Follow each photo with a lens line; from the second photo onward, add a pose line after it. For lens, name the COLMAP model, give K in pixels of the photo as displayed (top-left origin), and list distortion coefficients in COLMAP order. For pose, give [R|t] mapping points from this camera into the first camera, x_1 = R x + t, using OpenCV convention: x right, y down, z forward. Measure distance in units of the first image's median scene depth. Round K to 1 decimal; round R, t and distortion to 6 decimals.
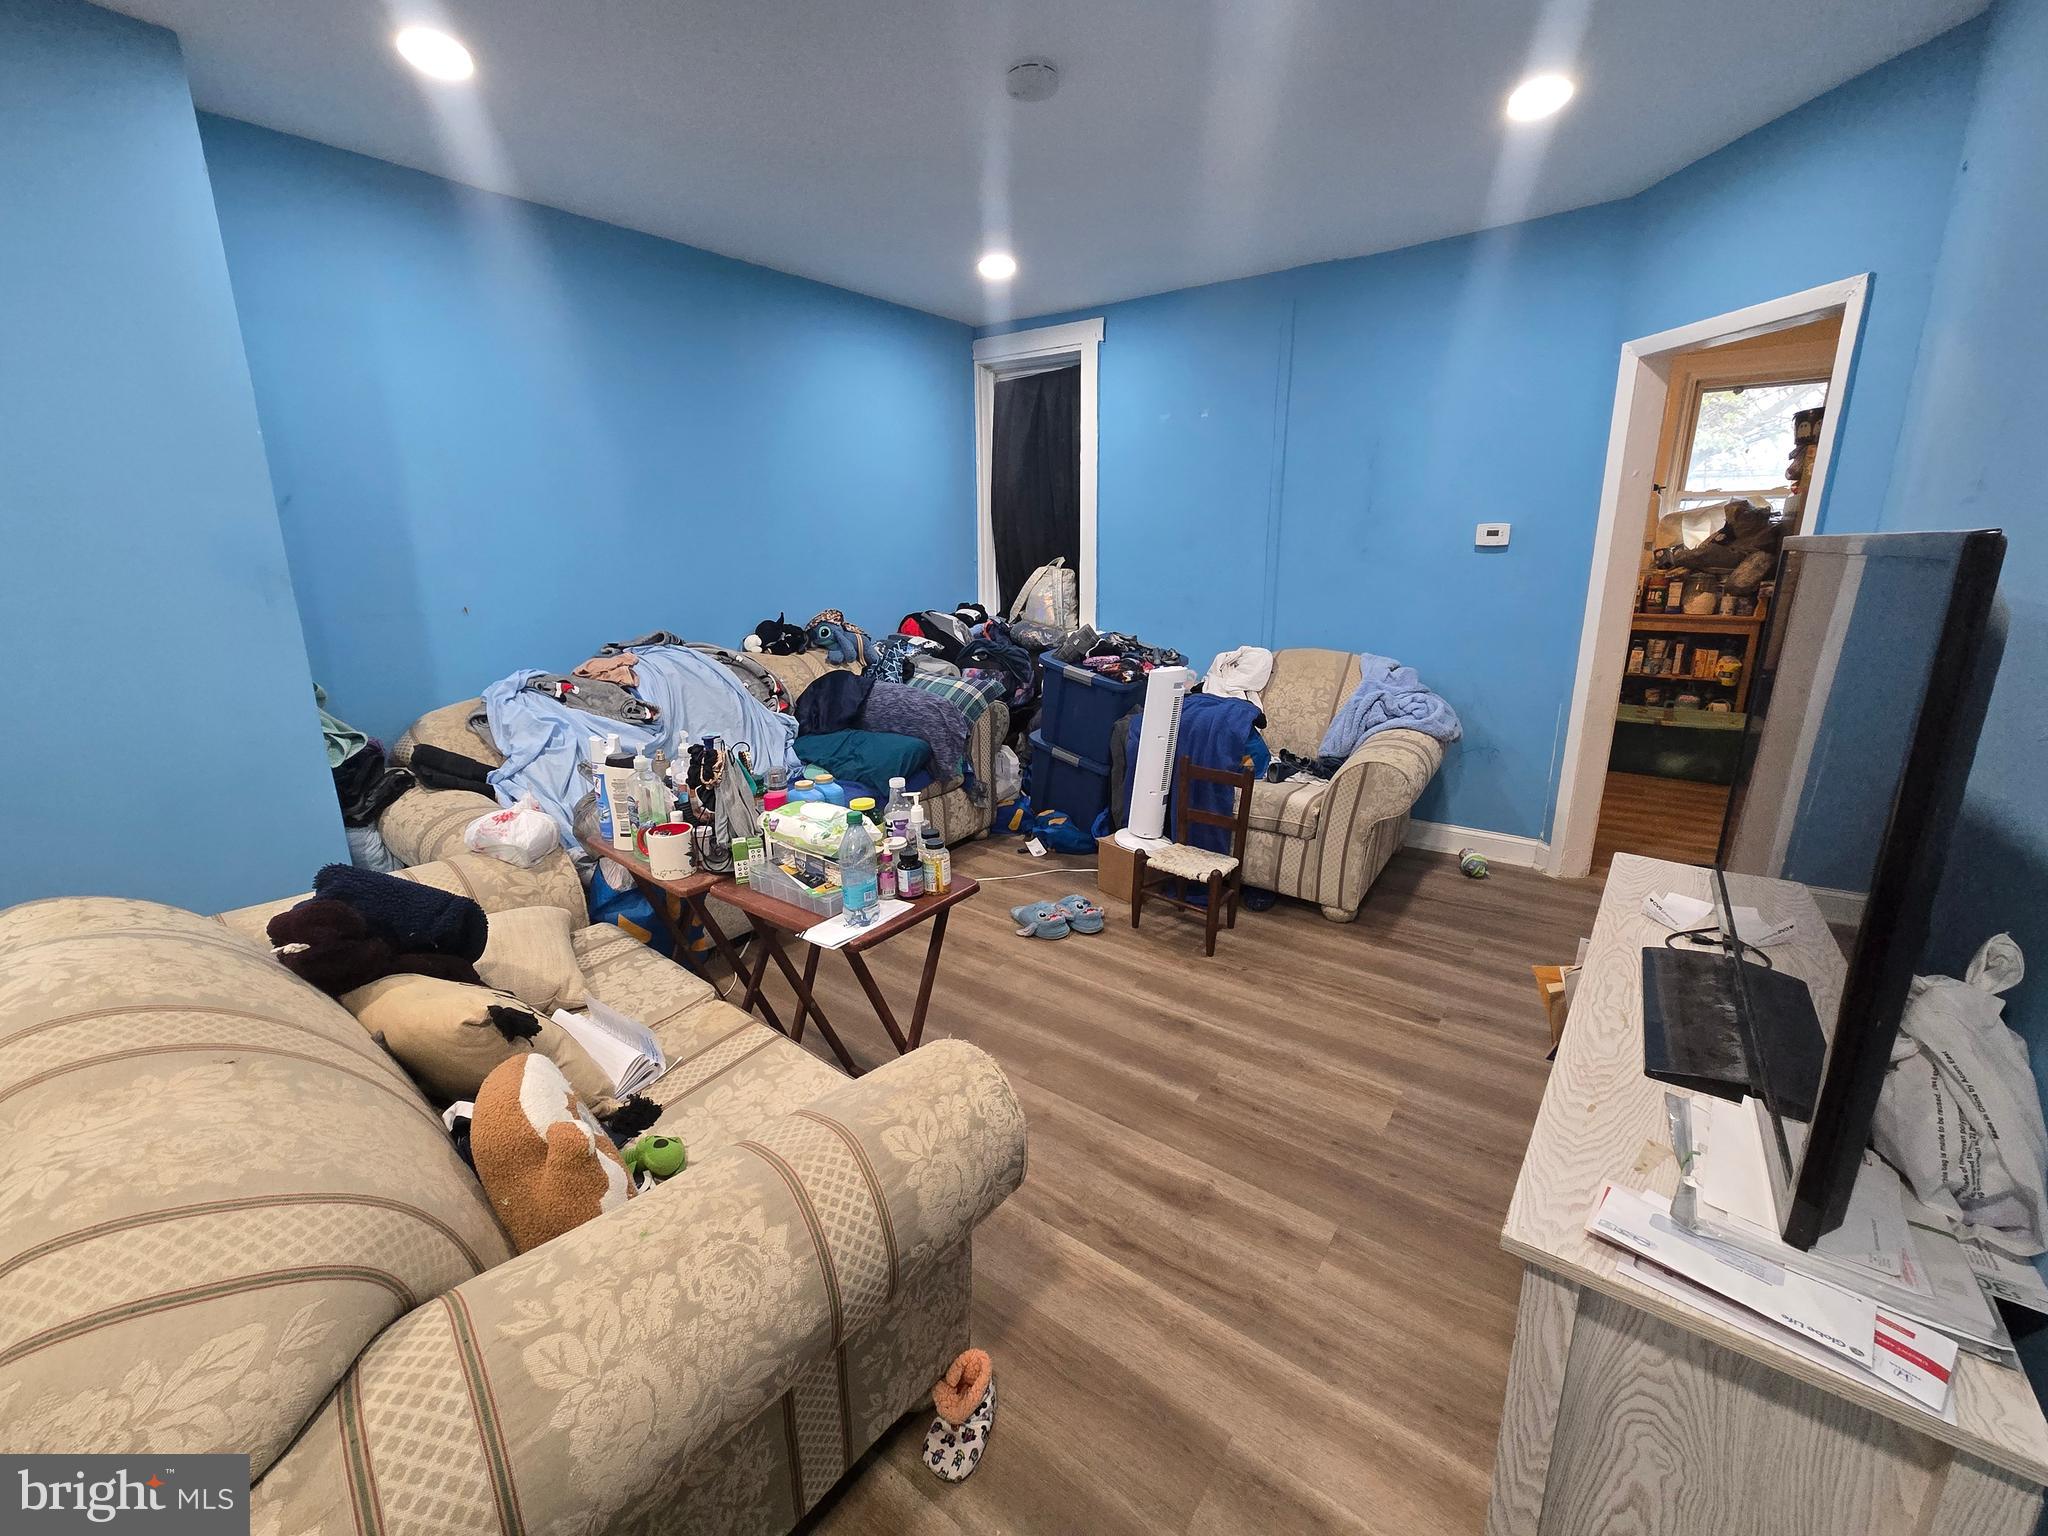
lens RADIAL K [[831.2, 0, 1013.7], [0, 831.2, 759.9], [0, 0, 1]] dist [0.000977, 0.000049]
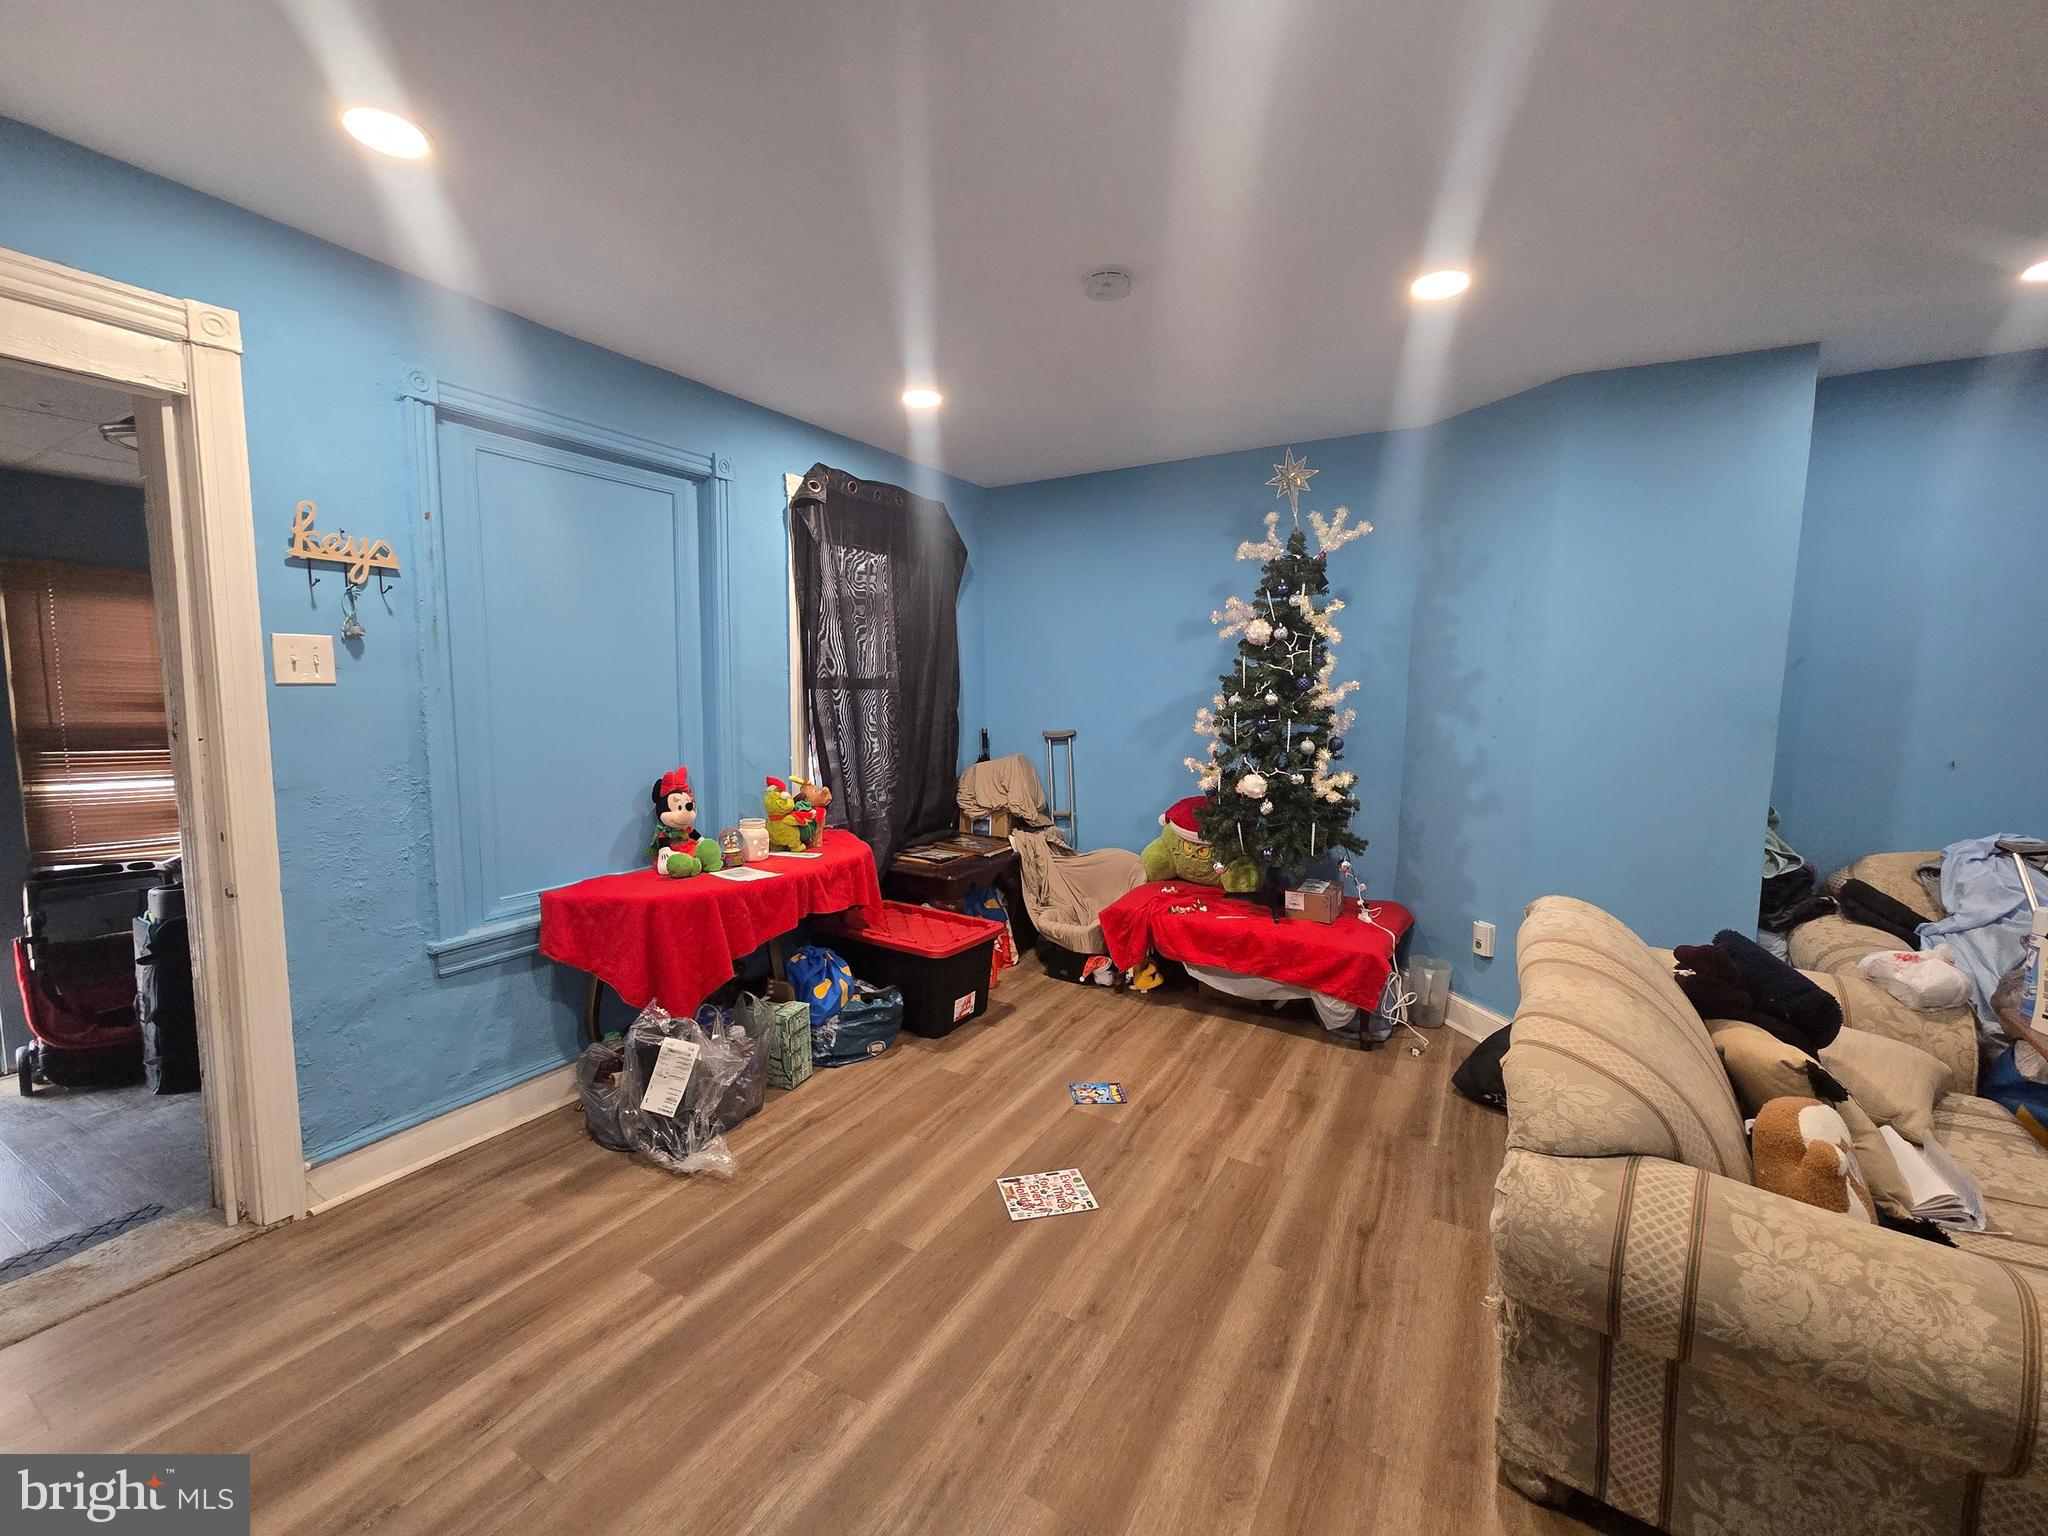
lens RADIAL K [[831.2, 0, 1015.5], [0, 831.2, 751.8], [0, 0, 1]] dist [0.000977, 0.000049]
pose [[0.103468, 0.098607, -0.989733, 0.293436], [-0.259158, 0.963375, 0.068888, 0.038127], [0.960277, 0.249369, 0.125233, -0.287191]]
